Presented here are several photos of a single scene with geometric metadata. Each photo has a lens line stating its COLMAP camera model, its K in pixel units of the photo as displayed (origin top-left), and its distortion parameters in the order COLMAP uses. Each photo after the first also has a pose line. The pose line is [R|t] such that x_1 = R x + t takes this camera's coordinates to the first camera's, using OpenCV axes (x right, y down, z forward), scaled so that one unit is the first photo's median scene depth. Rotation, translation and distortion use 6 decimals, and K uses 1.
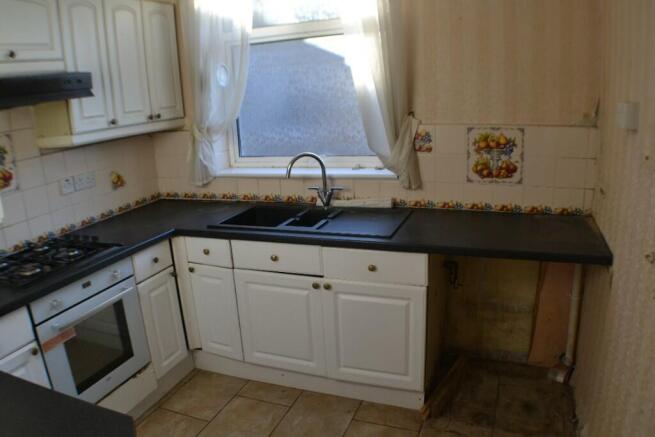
lens RADIAL K [[490.1, 0, 327.5], [0, 490.1, 218.5], [0, 0, 1]] dist [-0.203633, 0.058085]
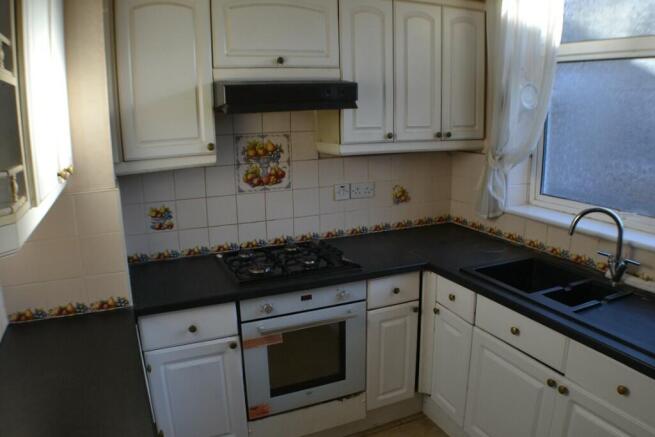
lens RADIAL K [[490.1, 0, 327.5], [0, 490.1, 218.5], [0, 0, 1]] dist [-0.203633, 0.058085]
pose [[0.717812, 0.199393, -0.667074, 0.136485], [-0.208927, 0.975646, 0.066809, -0.079678], [0.664150, 0.091413, 0.741990, 0.192464]]
